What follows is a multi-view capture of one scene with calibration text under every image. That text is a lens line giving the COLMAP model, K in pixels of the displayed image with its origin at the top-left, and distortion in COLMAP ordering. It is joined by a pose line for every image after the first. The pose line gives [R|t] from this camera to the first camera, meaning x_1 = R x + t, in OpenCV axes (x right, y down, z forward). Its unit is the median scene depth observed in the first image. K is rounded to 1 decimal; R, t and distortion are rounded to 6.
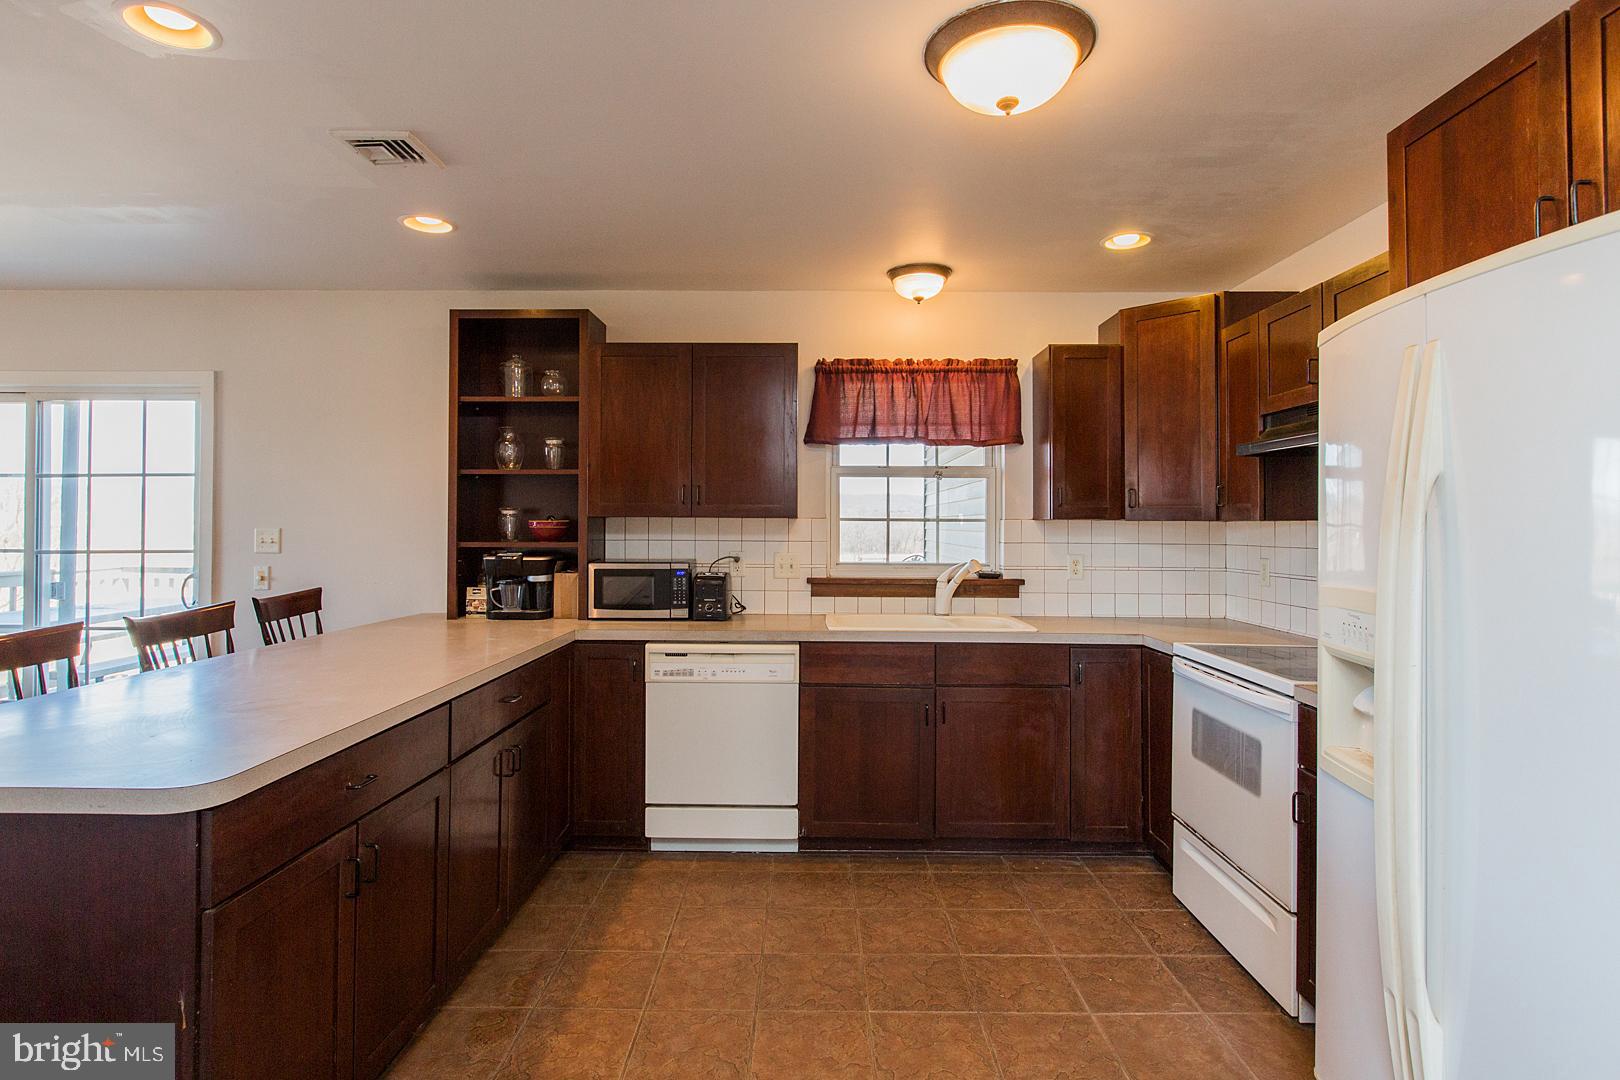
lens RADIAL K [[838.1, 0, 808.8], [0, 838.1, 520.3], [0, 0, 1]] dist [-0.001421, -0.000169]
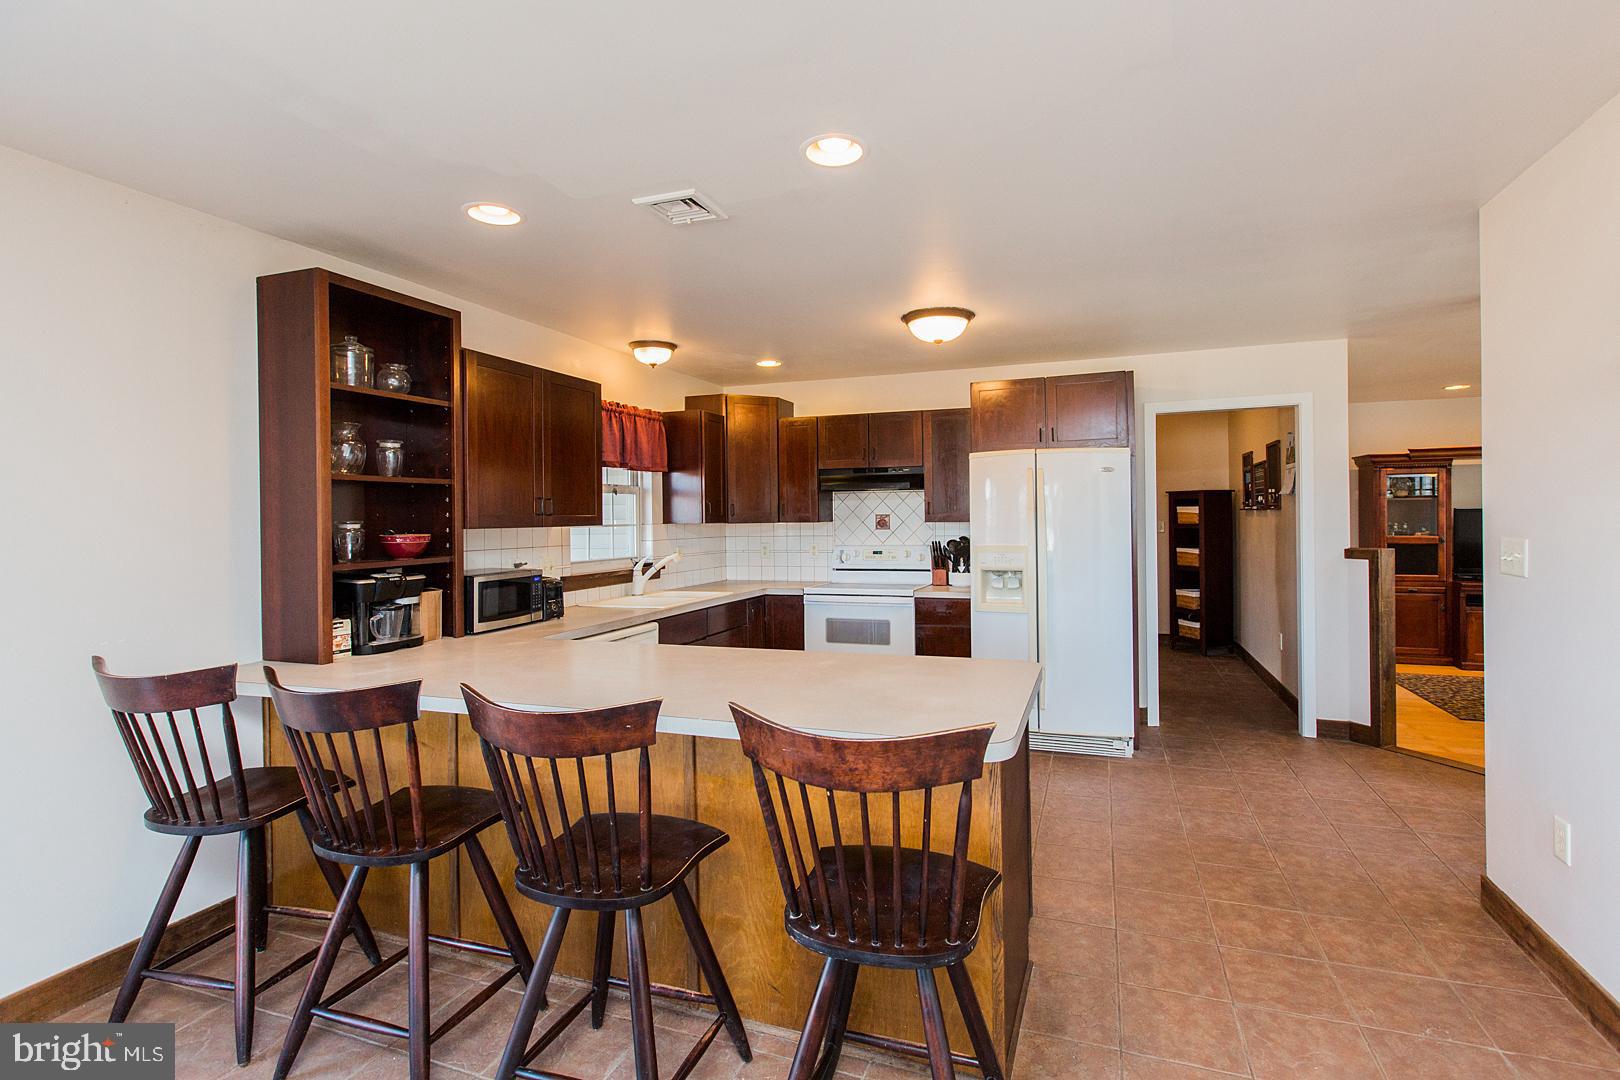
lens RADIAL K [[750.6, 0, 810.0], [0, 750.6, 540.0], [0, 0, 1]] dist [-0.000514, -0.000466]
pose [[0.343022, -0.037057, 0.938596, -0.923045], [0.007523, 0.999298, 0.036704, -0.020202], [-0.939297, -0.005529, 0.343060, 0.330072]]
